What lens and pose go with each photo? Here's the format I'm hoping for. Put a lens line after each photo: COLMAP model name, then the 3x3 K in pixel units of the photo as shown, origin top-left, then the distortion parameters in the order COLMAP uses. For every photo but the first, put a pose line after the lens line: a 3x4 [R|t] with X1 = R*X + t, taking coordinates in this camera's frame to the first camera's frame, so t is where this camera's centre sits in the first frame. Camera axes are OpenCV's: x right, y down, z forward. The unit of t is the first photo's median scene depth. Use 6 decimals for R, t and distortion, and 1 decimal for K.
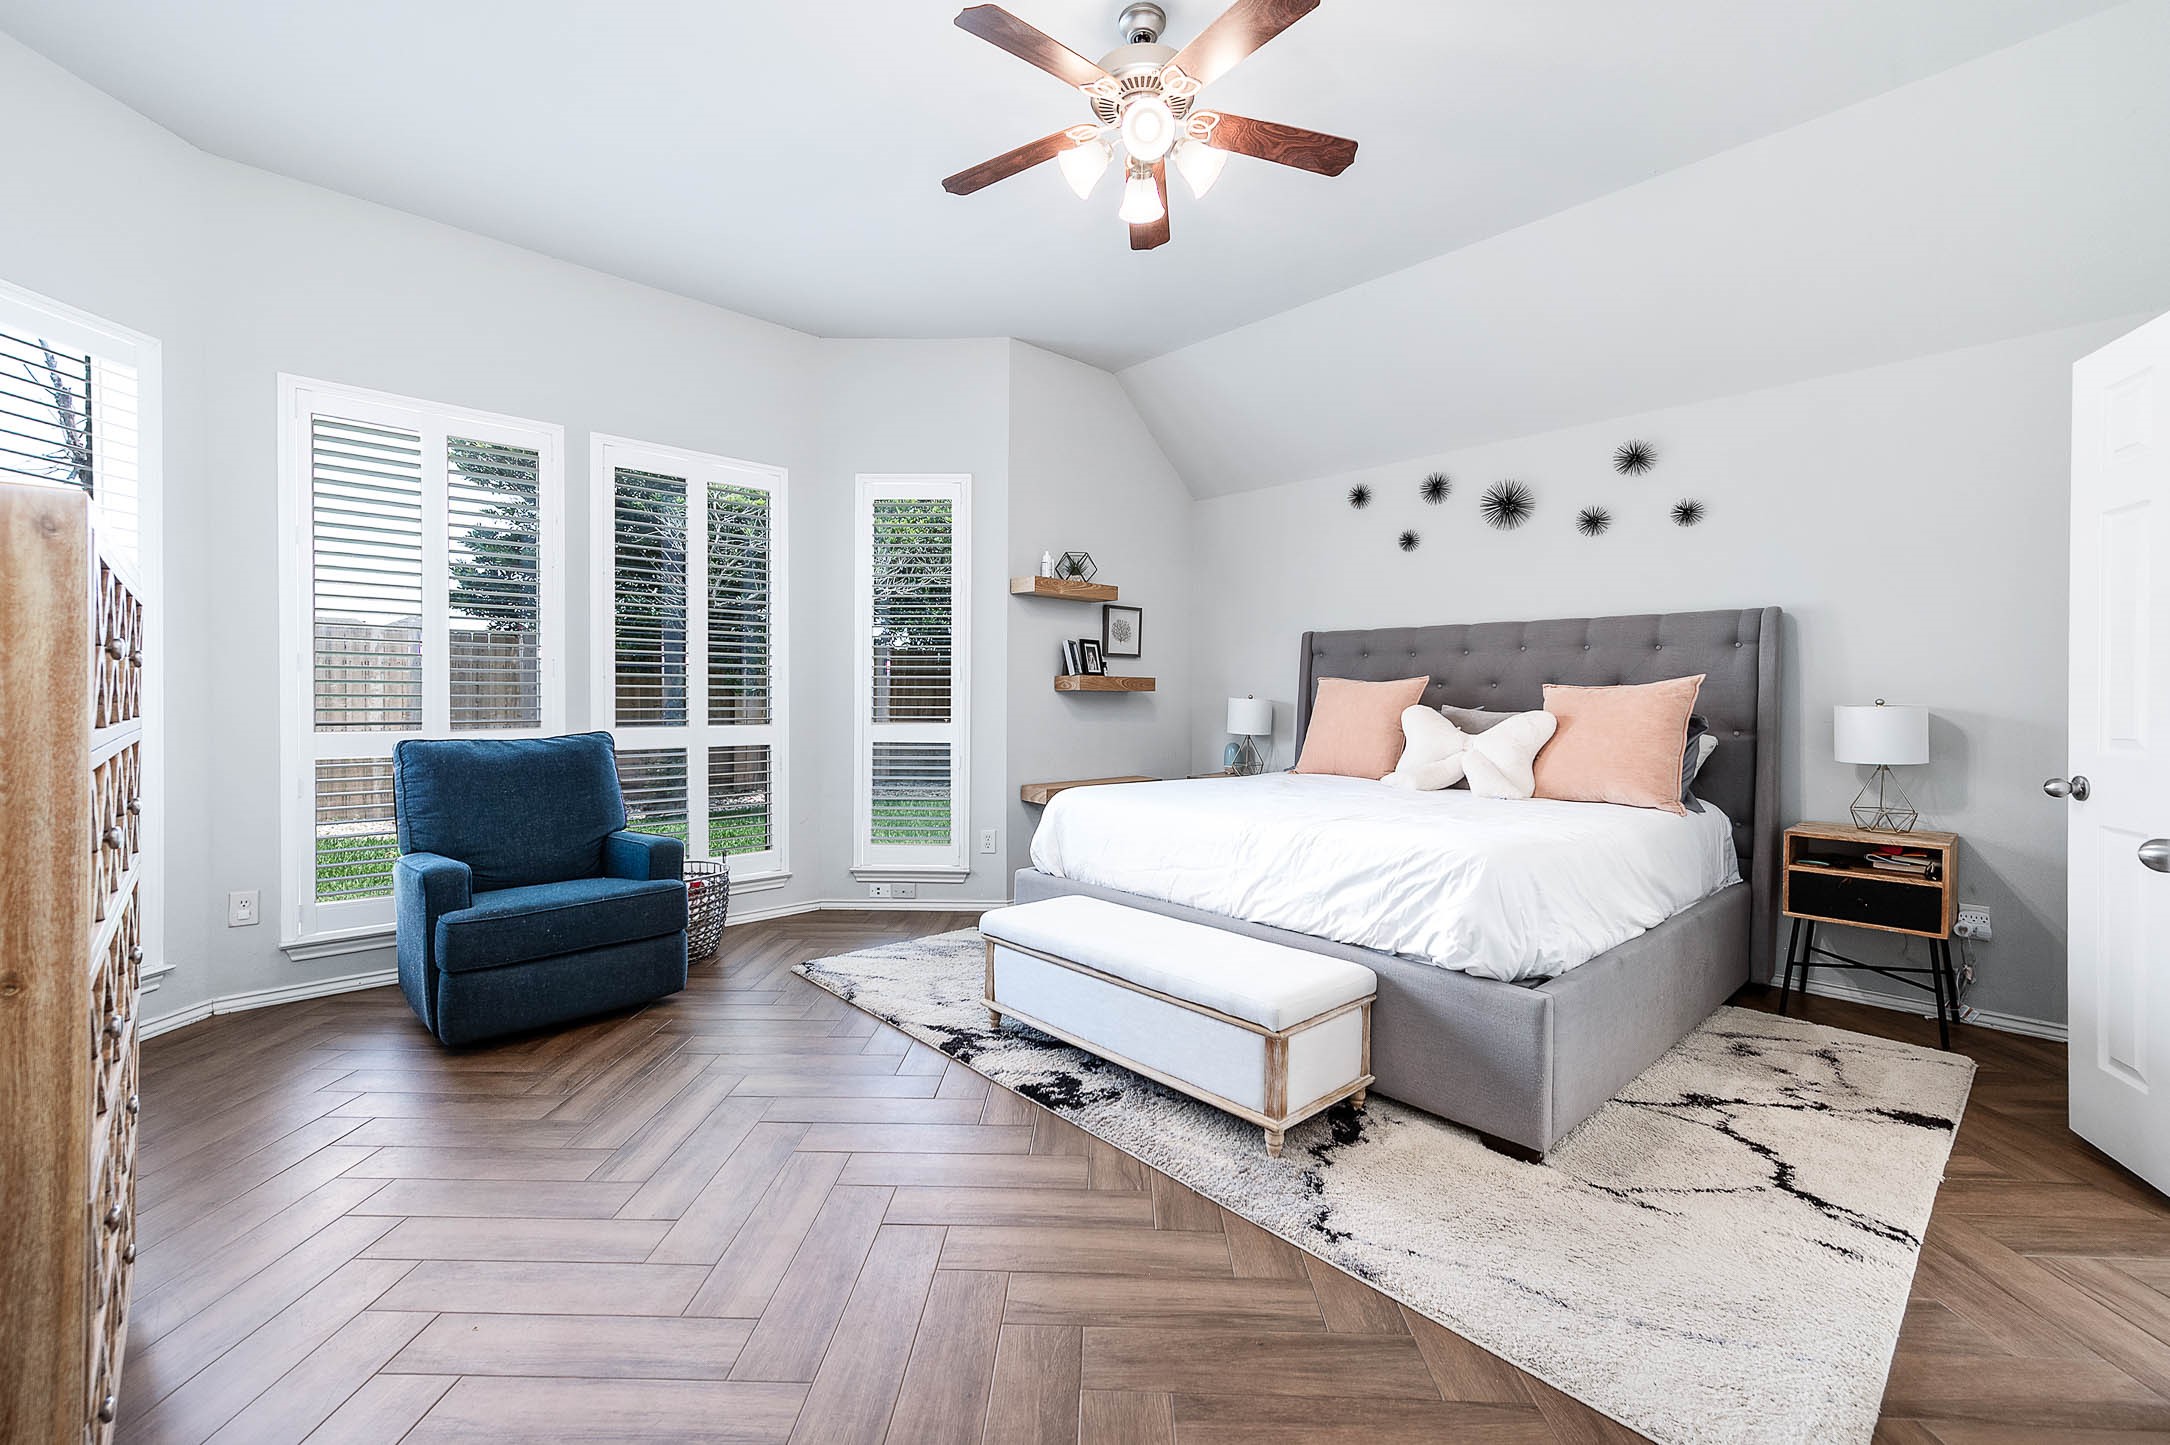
lens RADIAL K [[896.8, 0, 1081.1], [0, 896.8, 707.4], [0, 0, 1]] dist [0.004133, 0.000110]
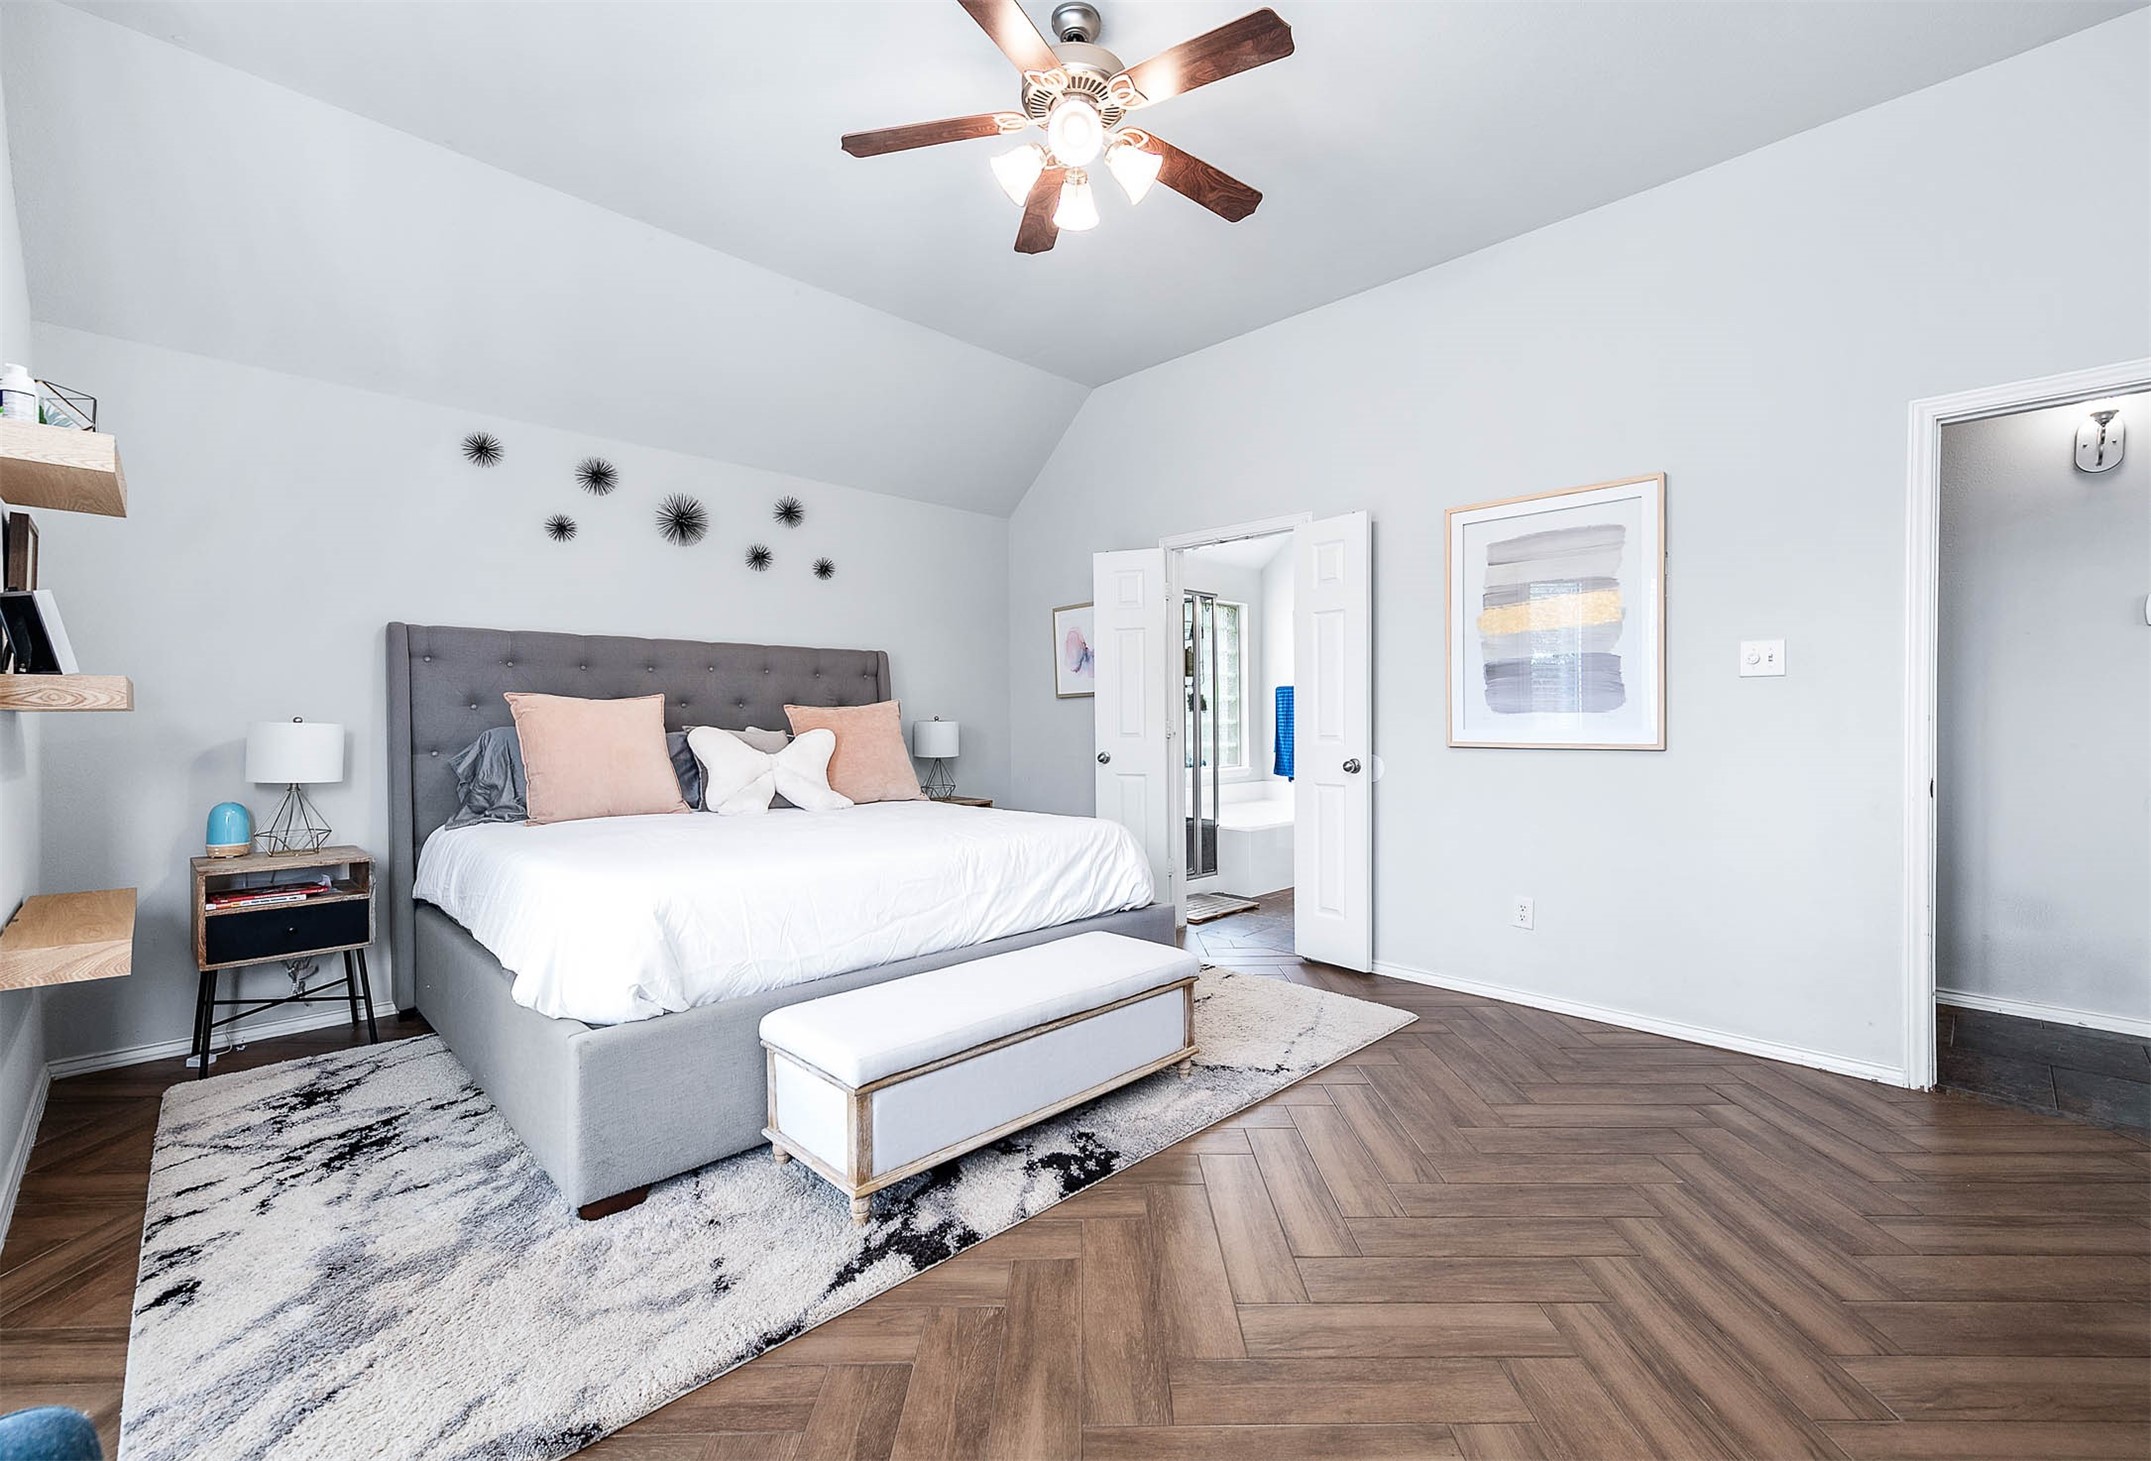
lens RADIAL K [[932.2, 0, 1078.6], [0, 932.2, 726.1], [0, 0, 1]] dist [0.015641, 0.000251]
pose [[-0.050112, -0.014692, 0.998636, -0.644496], [0.017798, 0.999720, 0.015601, -0.011963], [-0.998585, 0.018556, -0.049837, 0.715059]]
